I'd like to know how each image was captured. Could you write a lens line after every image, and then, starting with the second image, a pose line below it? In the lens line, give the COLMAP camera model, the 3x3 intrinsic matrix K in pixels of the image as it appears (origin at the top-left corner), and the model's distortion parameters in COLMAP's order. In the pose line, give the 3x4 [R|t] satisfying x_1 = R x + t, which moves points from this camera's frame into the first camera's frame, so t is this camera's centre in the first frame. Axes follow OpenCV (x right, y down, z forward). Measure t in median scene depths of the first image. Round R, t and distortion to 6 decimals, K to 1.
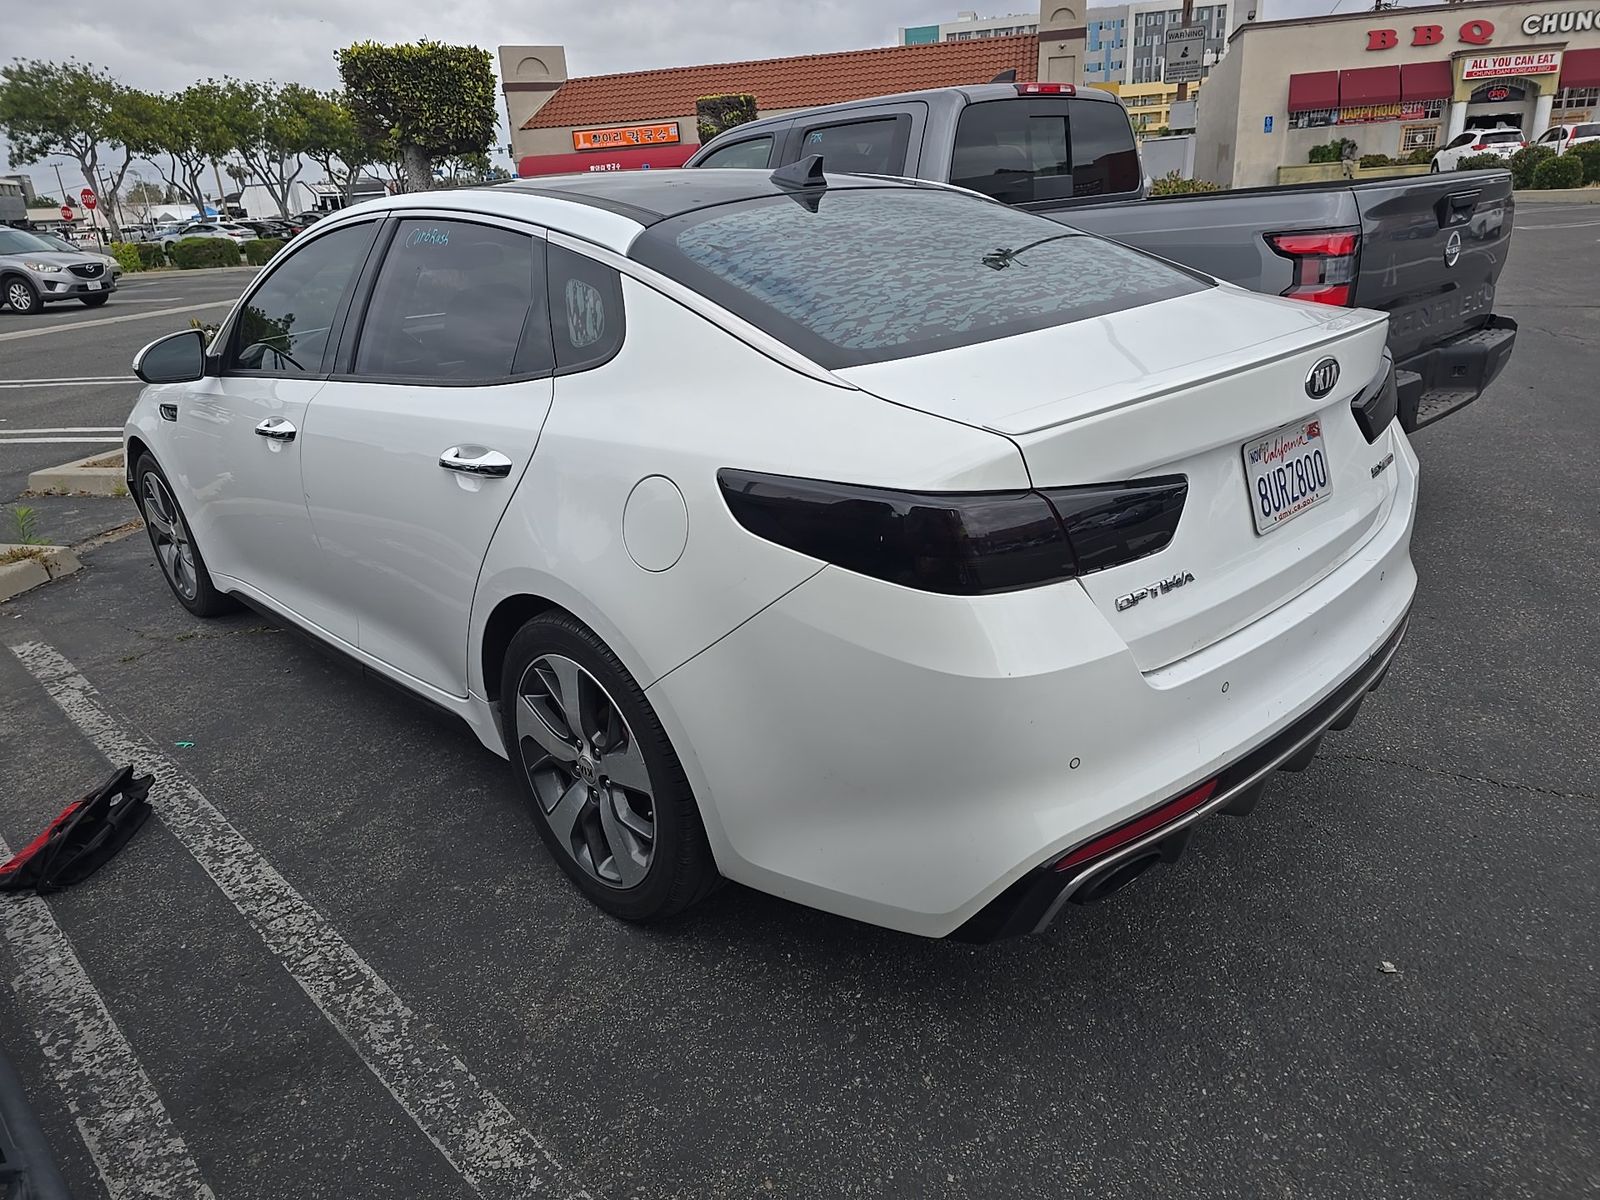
lens RADIAL K [[1070.4, 0, 800.0], [0, 1070.4, 600.0], [0, 0, 1]] dist [0.048866, -0.041850]
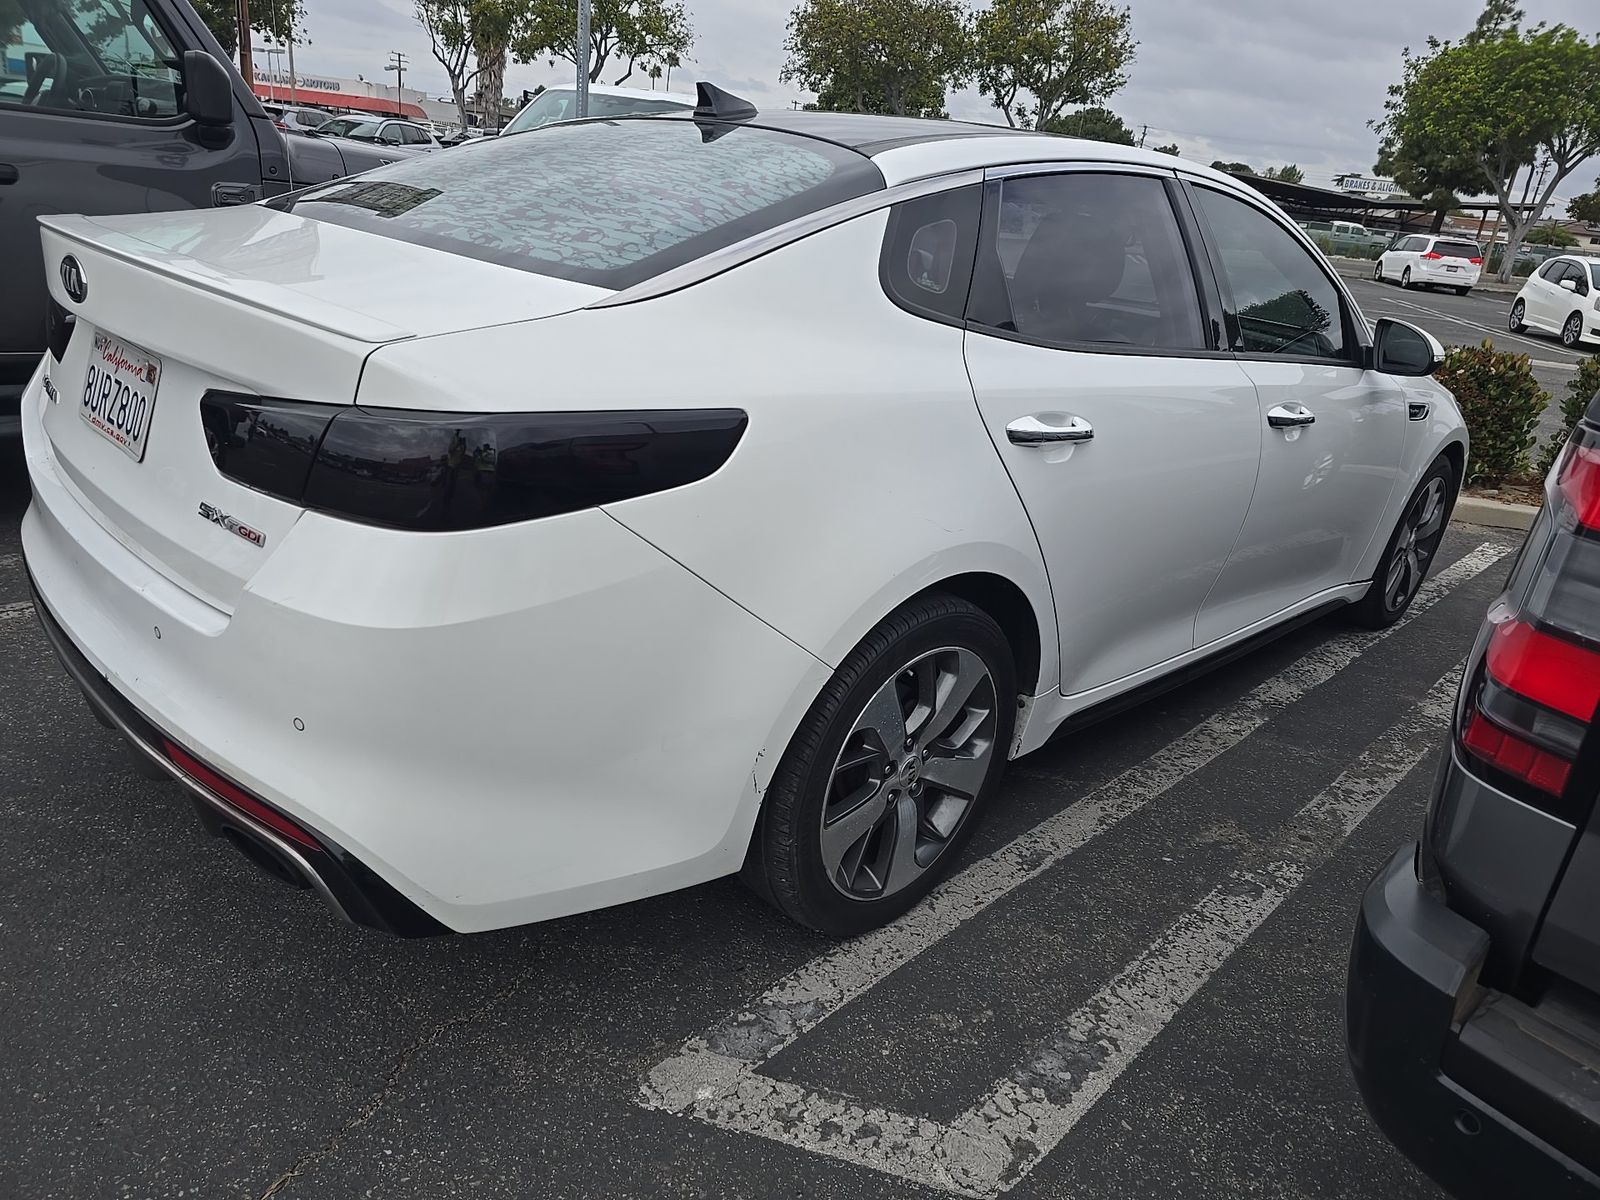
lens RADIAL K [[1072.4, 0, 800.0], [0, 1072.4, 600.0], [0, 0, 1]] dist [0.044938, -0.033412]
pose [[0.013246, 0.420274, -0.907300, 0.292407], [-0.455508, 0.810296, 0.368691, -0.122524], [0.890133, 0.408399, 0.202171, 0.302413]]
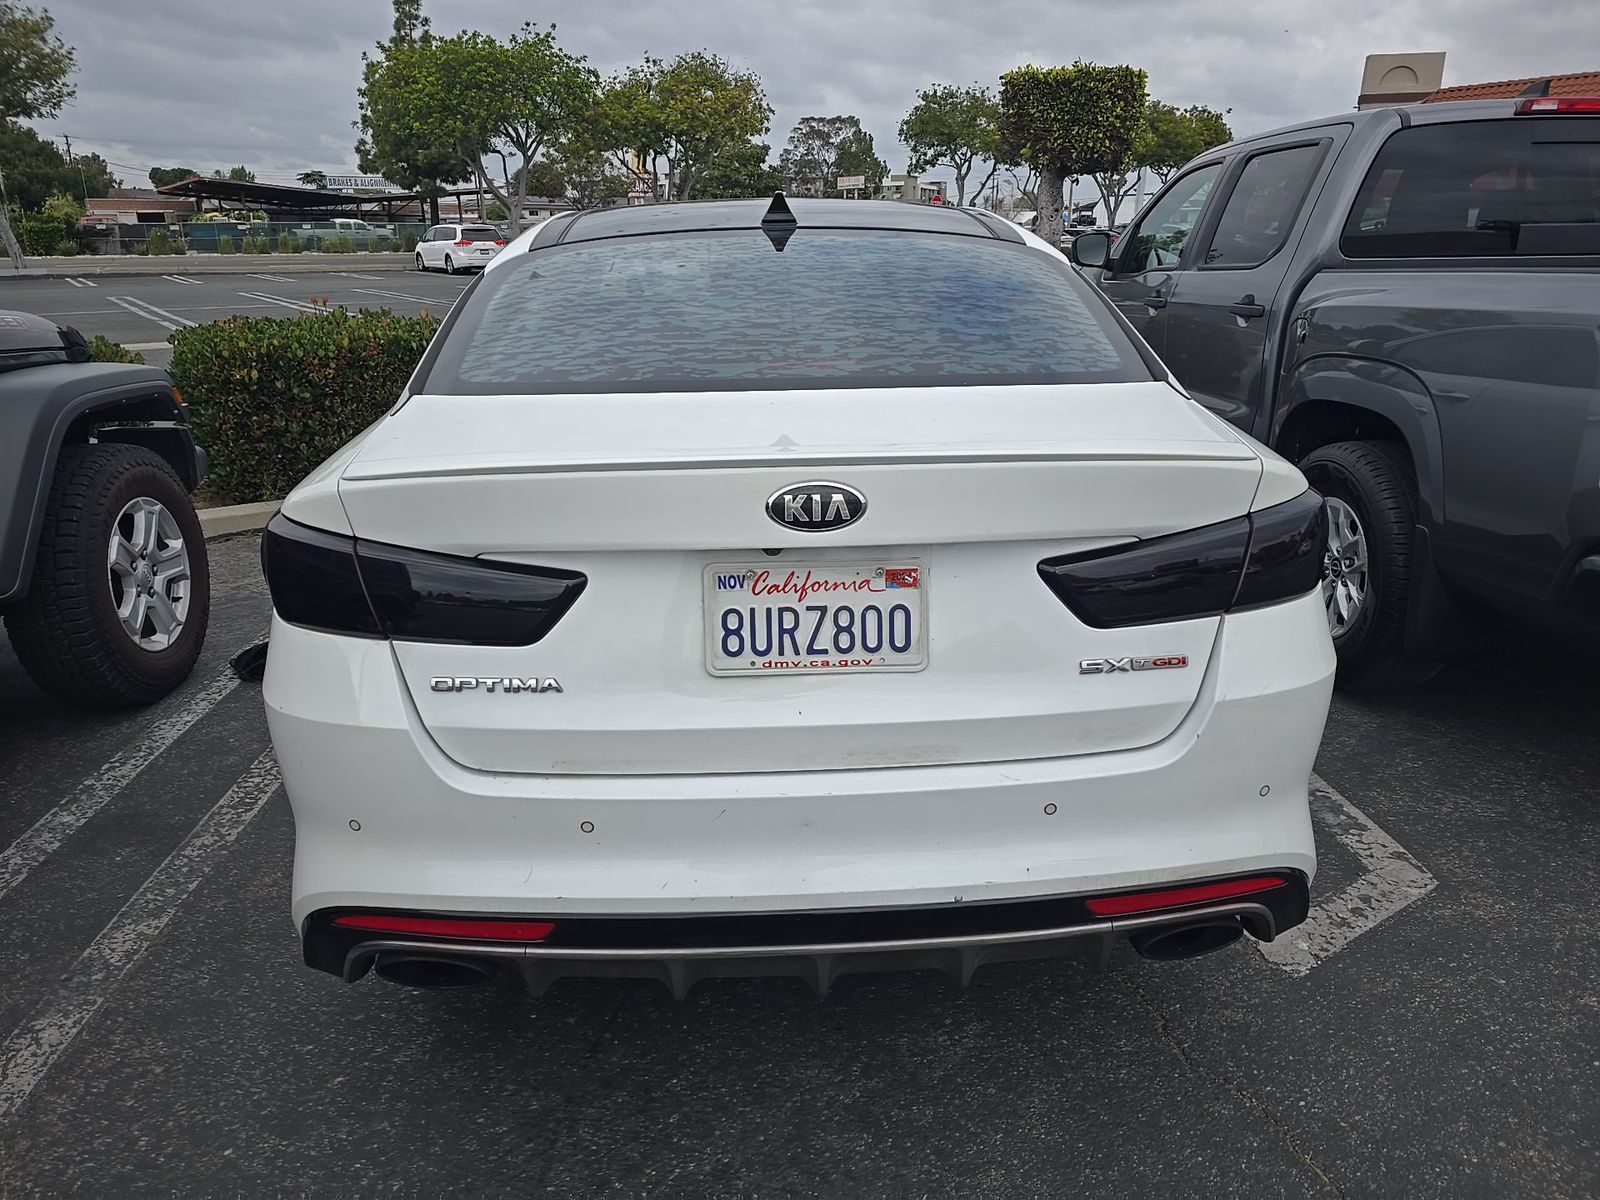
lens RADIAL K [[1070.4, 0, 800.0], [0, 1070.4, 600.0], [0, 0, 1]] dist [0.048866, -0.041850]
pose [[0.757701, 0.261146, -0.598074, 0.197741], [-0.267611, 0.960182, 0.080222, -0.041319], [0.595209, 0.099267, 0.797416, 0.080372]]
